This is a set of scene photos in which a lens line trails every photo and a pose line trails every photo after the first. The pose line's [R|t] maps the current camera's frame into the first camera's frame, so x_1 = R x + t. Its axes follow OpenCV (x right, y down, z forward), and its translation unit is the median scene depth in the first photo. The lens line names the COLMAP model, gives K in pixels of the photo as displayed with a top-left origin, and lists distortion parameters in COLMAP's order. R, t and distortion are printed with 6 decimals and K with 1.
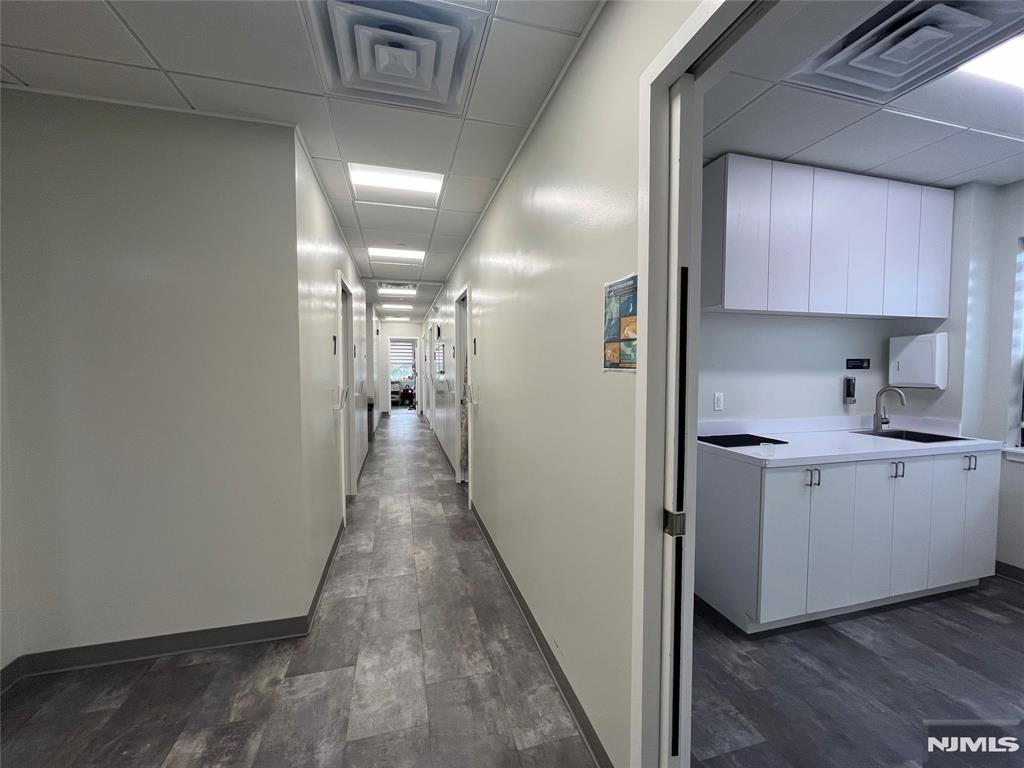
lens RADIAL K [[416.1, 0, 509.3], [0, 416.1, 383.9], [0, 0, 1]] dist [-0.011429, 0.002549]
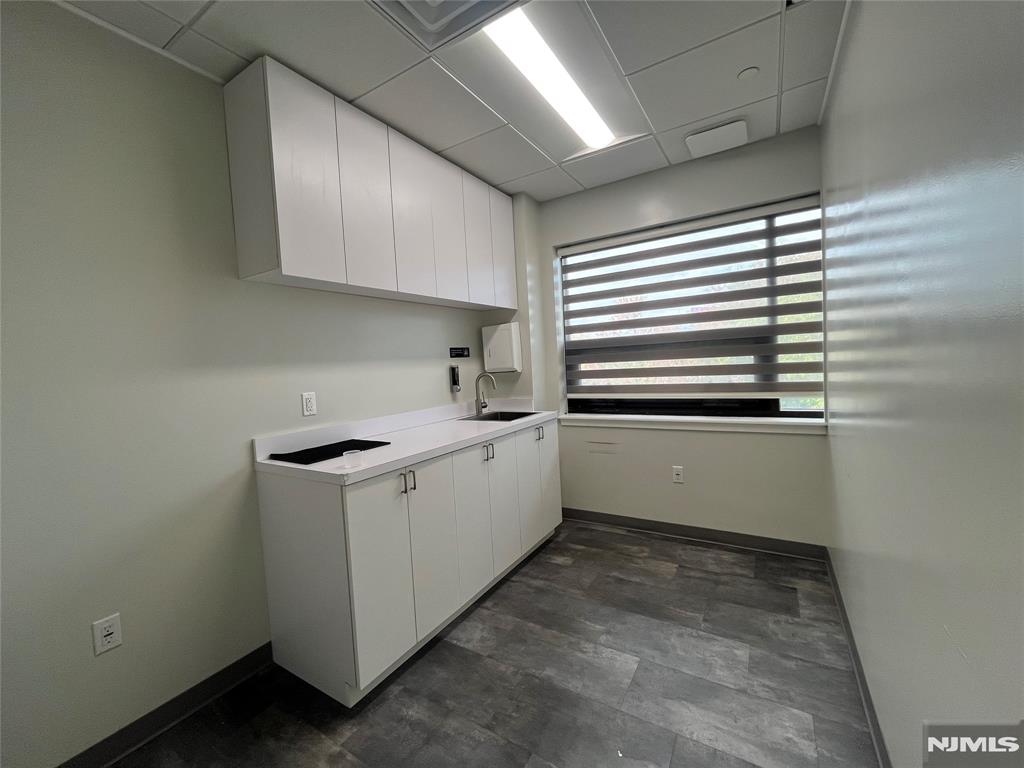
lens RADIAL K [[416.1, 0, 516.9], [0, 416.1, 382.9], [0, 0, 1]] dist [-0.011429, 0.002549]
pose [[0.721455, -0.072775, 0.688627, 0.282135], [0.084243, 0.996300, 0.017031, 0.025952], [-0.687318, 0.045725, 0.724916, 0.193714]]
